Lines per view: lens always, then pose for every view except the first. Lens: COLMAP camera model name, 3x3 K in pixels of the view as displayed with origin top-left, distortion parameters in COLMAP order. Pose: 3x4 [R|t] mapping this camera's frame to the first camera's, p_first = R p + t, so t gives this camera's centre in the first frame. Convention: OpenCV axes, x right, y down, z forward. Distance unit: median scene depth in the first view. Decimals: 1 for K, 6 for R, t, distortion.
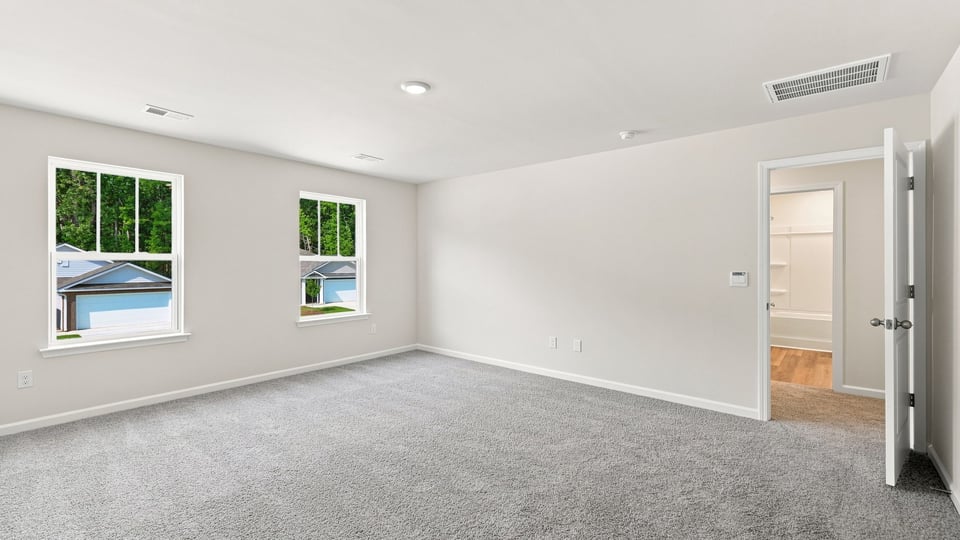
lens RADIAL K [[415.7, 0, 473.8], [0, 415.7, 259.9], [0, 0, 1]] dist [0.015653, -0.000223]
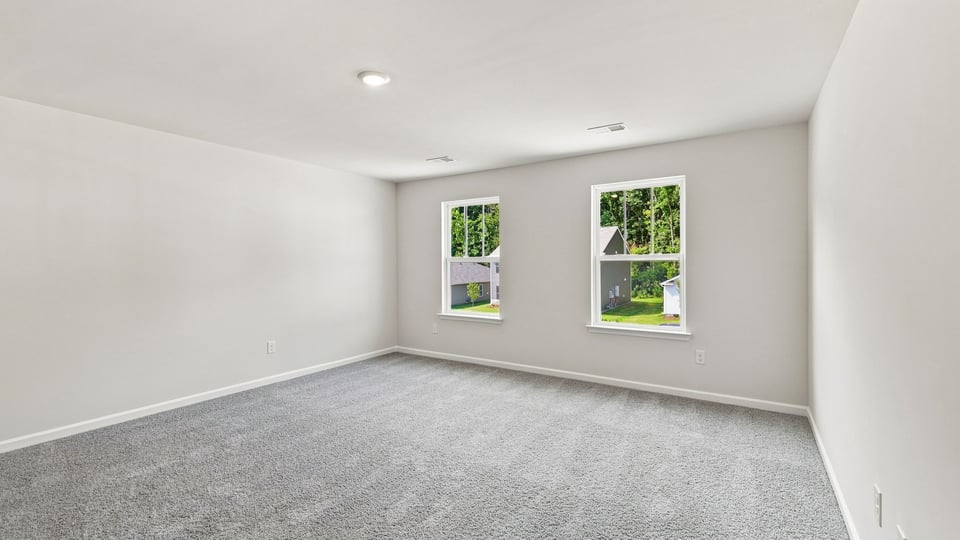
lens RADIAL K [[415.7, 0, 473.8], [0, 415.7, 259.9], [0, 0, 1]] dist [0.015653, -0.000223]
pose [[0.117756, -0.019721, -0.992847, 0.545160], [0.010025, 0.999775, -0.018670, 0.018194], [0.992992, -0.007755, 0.117927, 0.742631]]
